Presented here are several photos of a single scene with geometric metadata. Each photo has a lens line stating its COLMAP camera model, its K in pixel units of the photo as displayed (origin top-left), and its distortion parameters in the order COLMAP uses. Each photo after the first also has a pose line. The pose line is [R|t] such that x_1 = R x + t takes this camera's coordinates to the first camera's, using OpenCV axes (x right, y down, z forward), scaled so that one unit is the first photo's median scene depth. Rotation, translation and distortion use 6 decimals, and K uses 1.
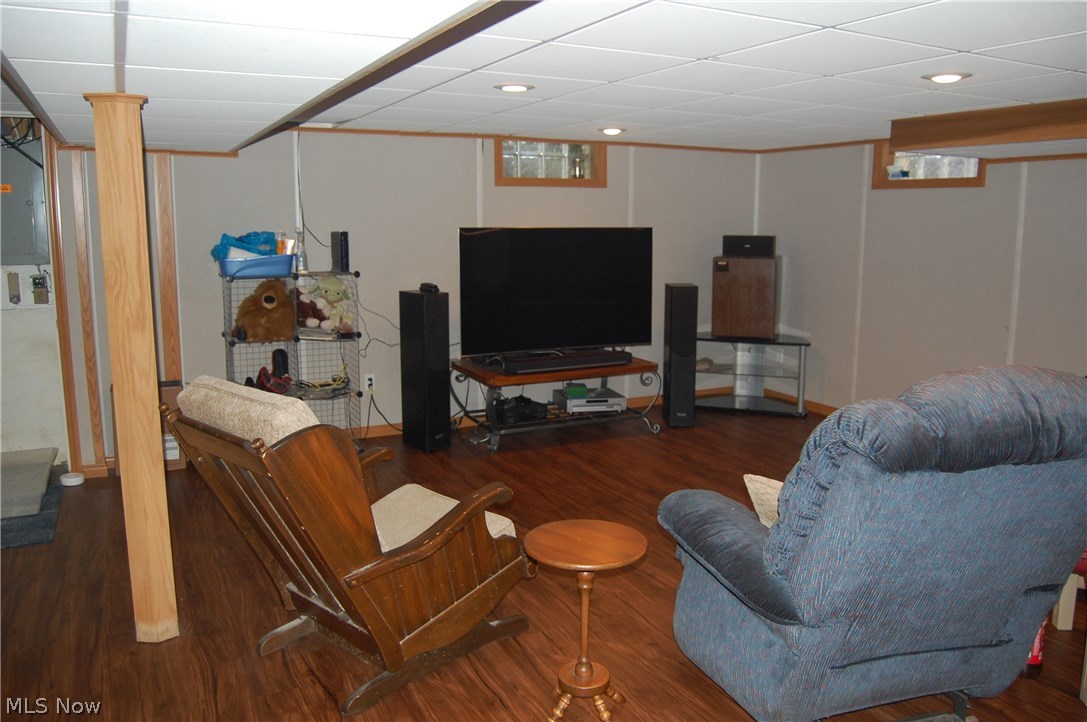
lens RADIAL K [[860.7, 0, 547.7], [0, 860.7, 359.0], [0, 0, 1]] dist [-0.087038, 0.027864]
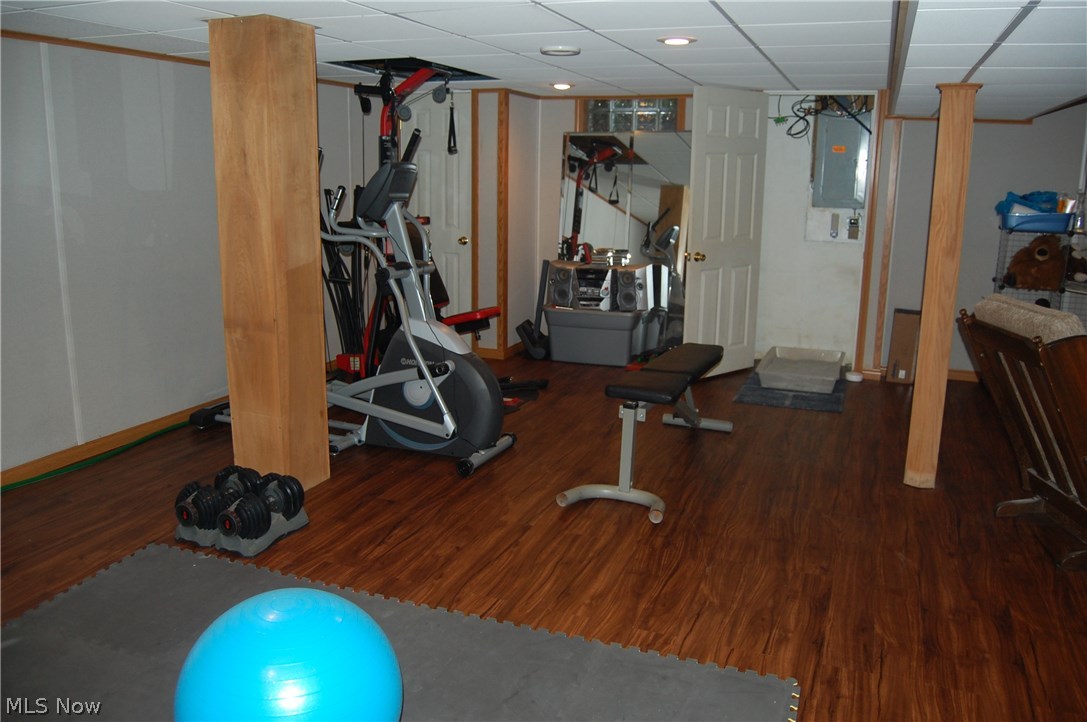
lens RADIAL K [[860.7, 0, 545.4], [0, 860.7, 366.2], [0, 0, 1]] dist [-0.087038, 0.027864]
pose [[0.676274, 0.166968, -0.717478, 0.049253], [-0.128222, 0.985787, 0.108549, 0.045669], [0.725405, 0.018588, 0.688072, -0.246595]]
